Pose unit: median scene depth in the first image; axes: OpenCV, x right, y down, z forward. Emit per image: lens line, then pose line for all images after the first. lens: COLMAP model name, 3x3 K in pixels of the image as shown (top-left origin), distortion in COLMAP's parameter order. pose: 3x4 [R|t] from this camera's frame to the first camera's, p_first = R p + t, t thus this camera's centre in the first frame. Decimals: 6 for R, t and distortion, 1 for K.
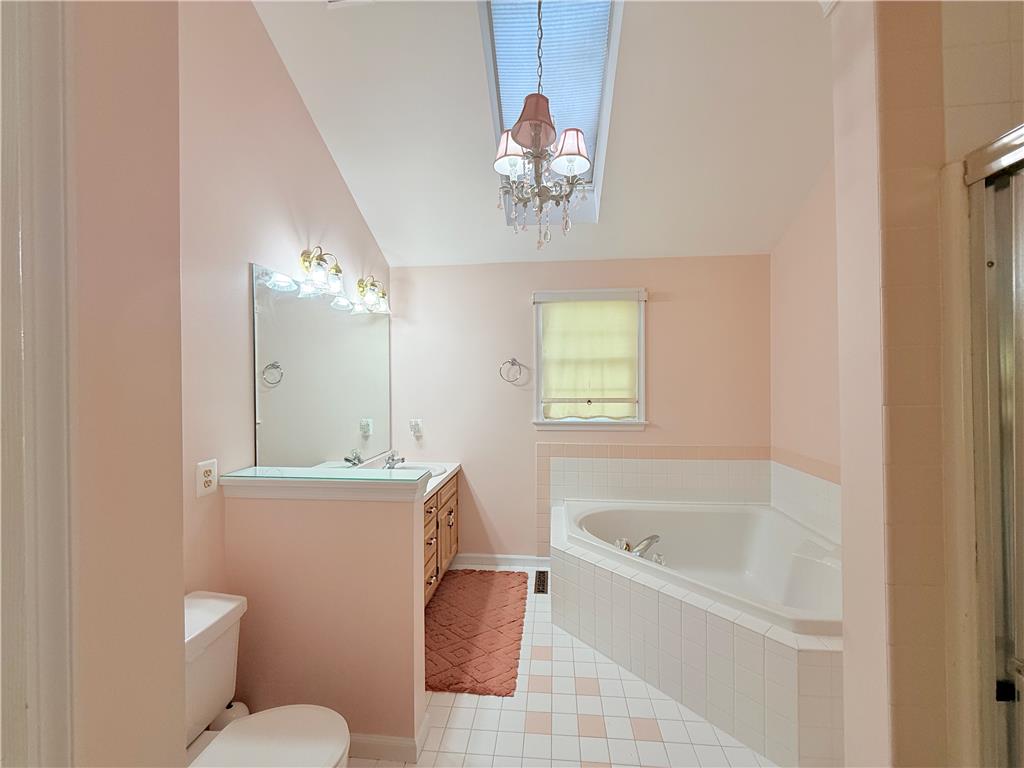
lens RADIAL K [[407.3, 0, 514.3], [0, 407.3, 383.8], [0, 0, 1]] dist [0.002665, -0.000378]
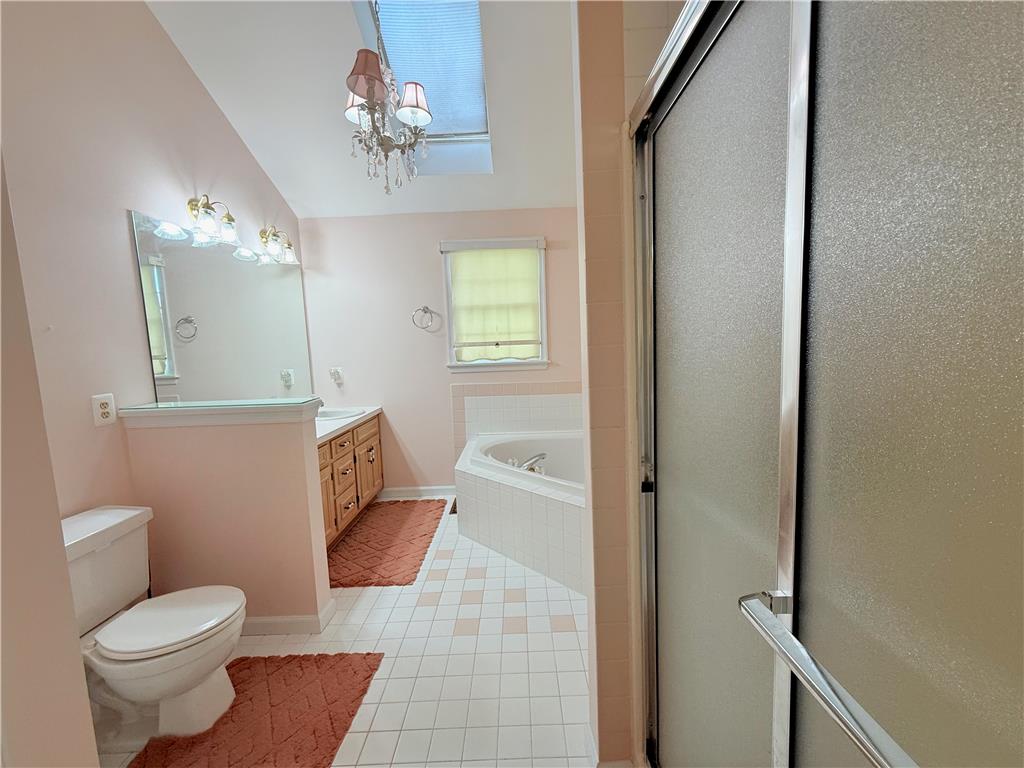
lens RADIAL K [[407.3, 0, 512.3], [0, 407.3, 382.8], [0, 0, 1]] dist [0.002665, -0.000378]
pose [[0.995343, -0.041873, 0.086831, 0.151492], [0.033593, 0.994938, 0.094709, 0.053349], [-0.090357, -0.091351, 0.991711, -0.113318]]
